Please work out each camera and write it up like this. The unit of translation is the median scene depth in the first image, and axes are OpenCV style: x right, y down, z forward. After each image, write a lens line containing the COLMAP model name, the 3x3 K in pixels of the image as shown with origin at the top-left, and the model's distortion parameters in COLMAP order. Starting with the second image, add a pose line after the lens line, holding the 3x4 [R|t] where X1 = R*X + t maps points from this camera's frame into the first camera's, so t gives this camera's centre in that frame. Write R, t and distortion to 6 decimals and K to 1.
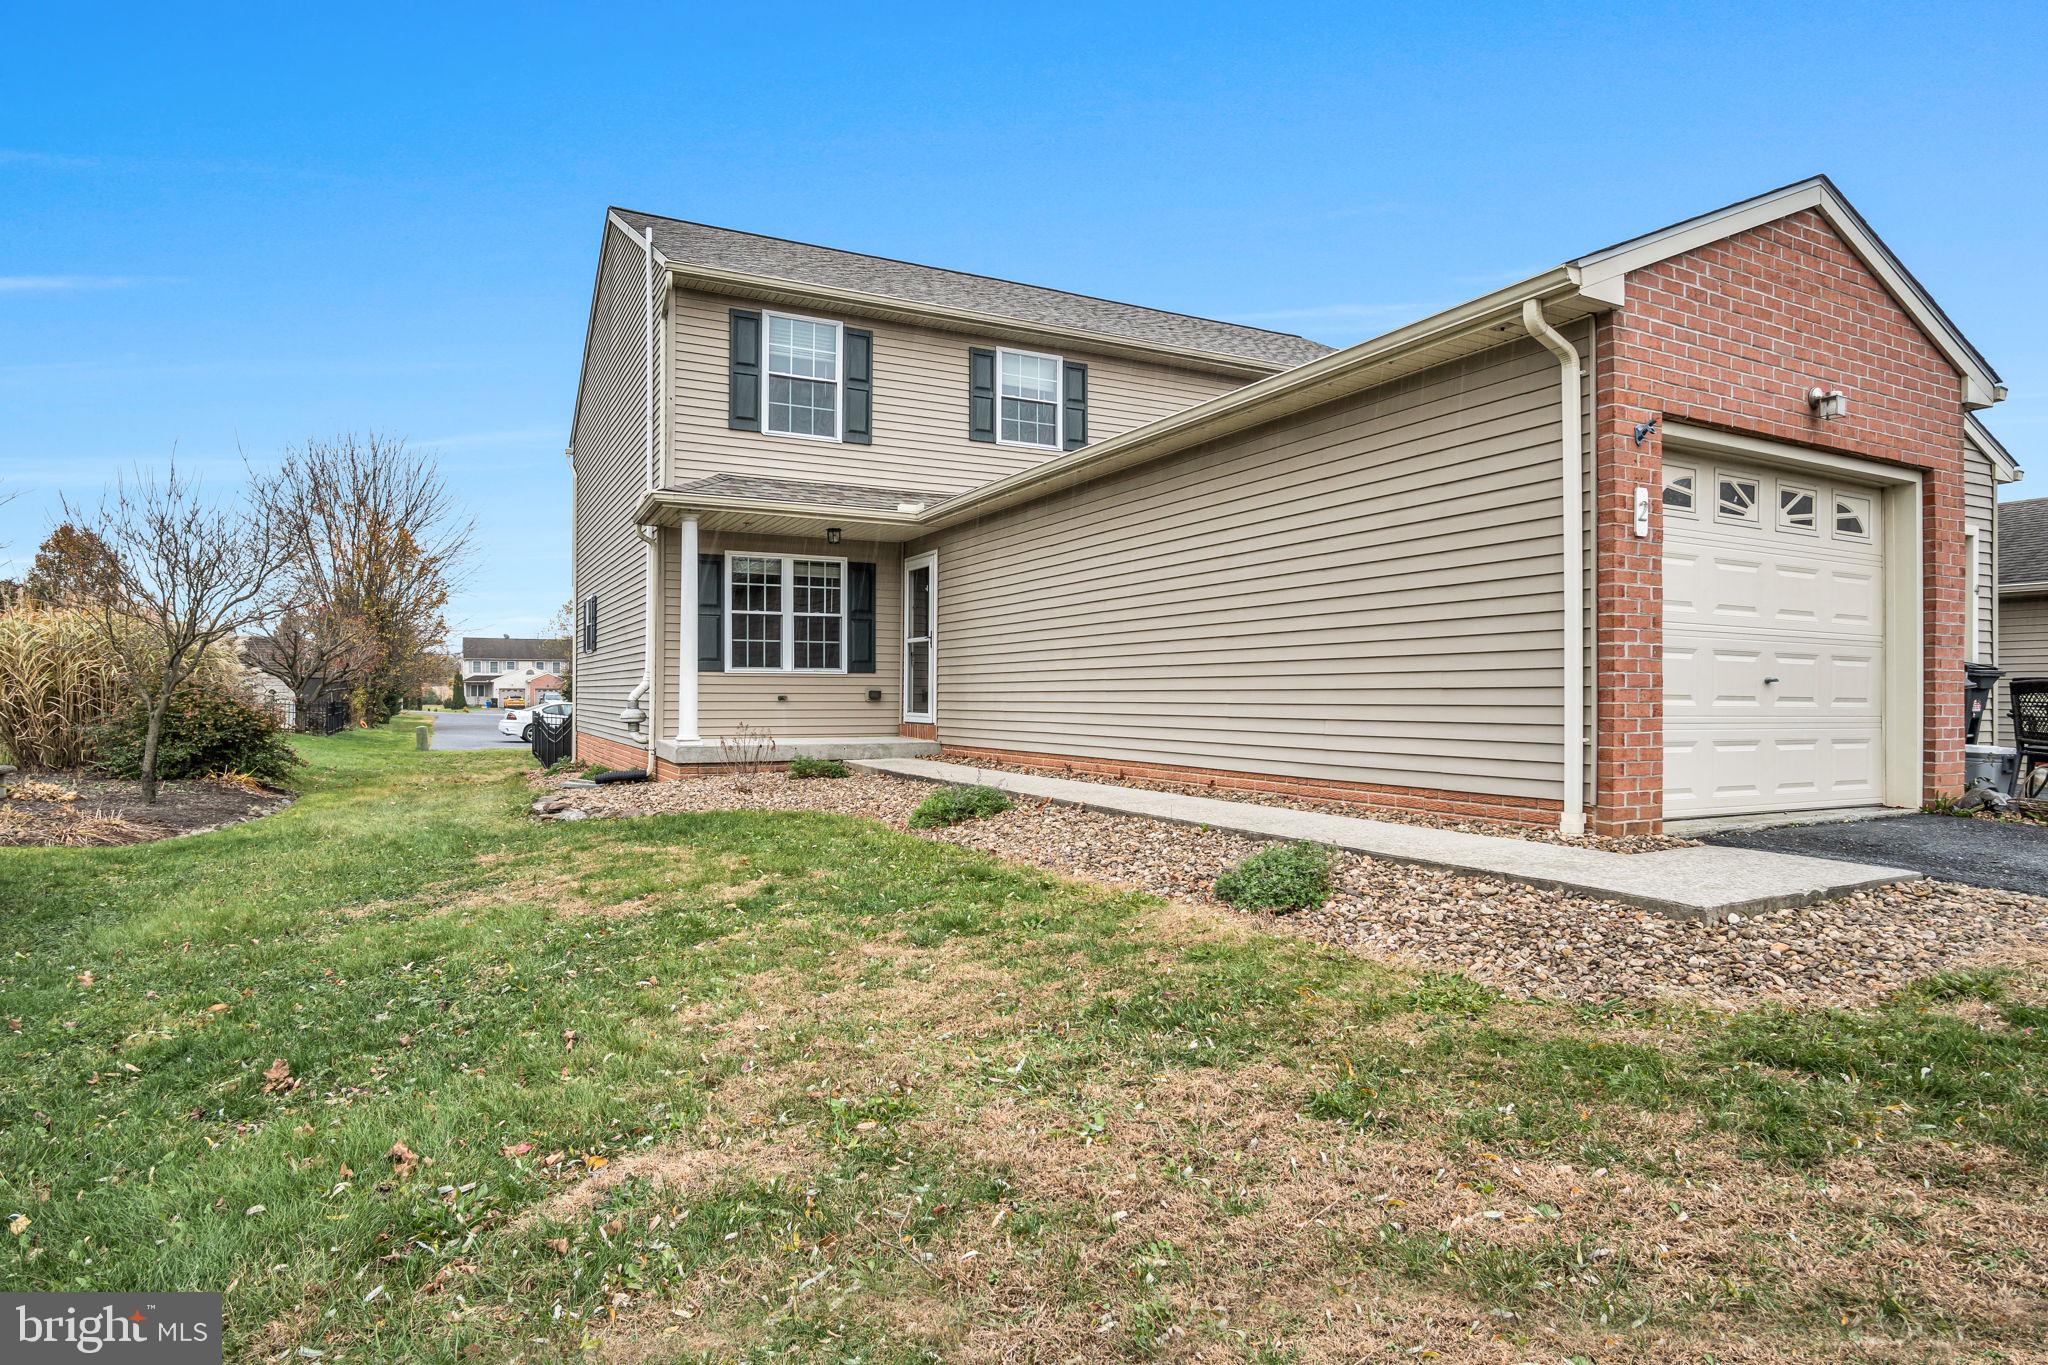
lens RADIAL K [[1127.2, 0, 1011.5], [0, 1127.2, 695.7], [0, 0, 1]] dist [-0.023615, -0.000147]
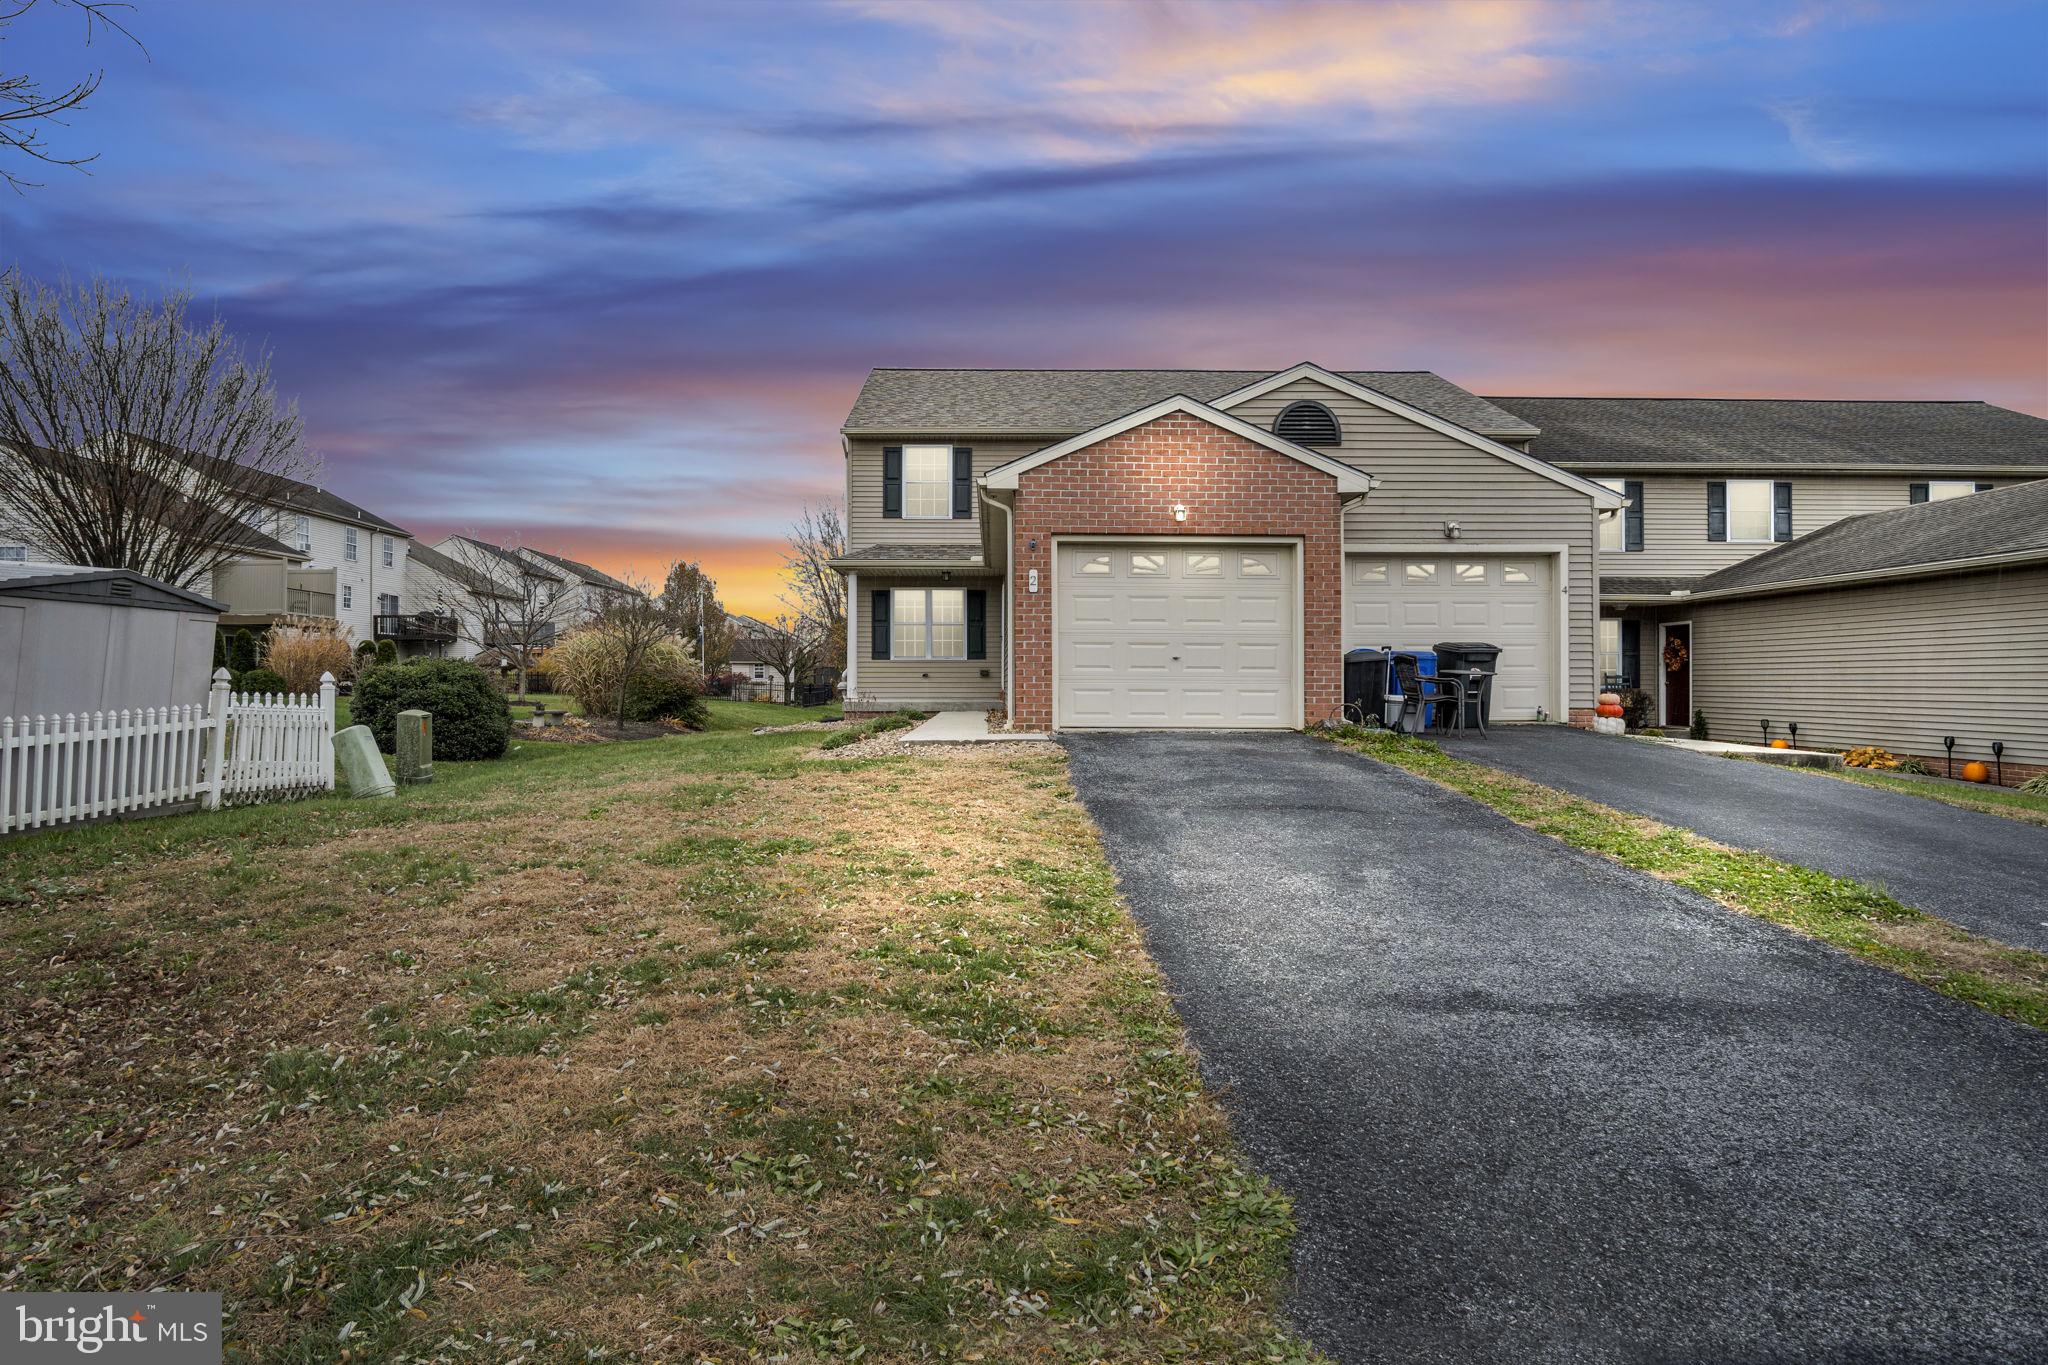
lens RADIAL K [[1127.2, 0, 1036.7], [0, 1127.2, 676.0], [0, 0, 1]] dist [-0.023615, -0.000147]
pose [[0.903618, -0.005033, -0.428310, 0.719498], [0.001968, 0.999969, -0.007598, 0.017632], [0.428335, 0.006022, 0.903600, -0.464703]]
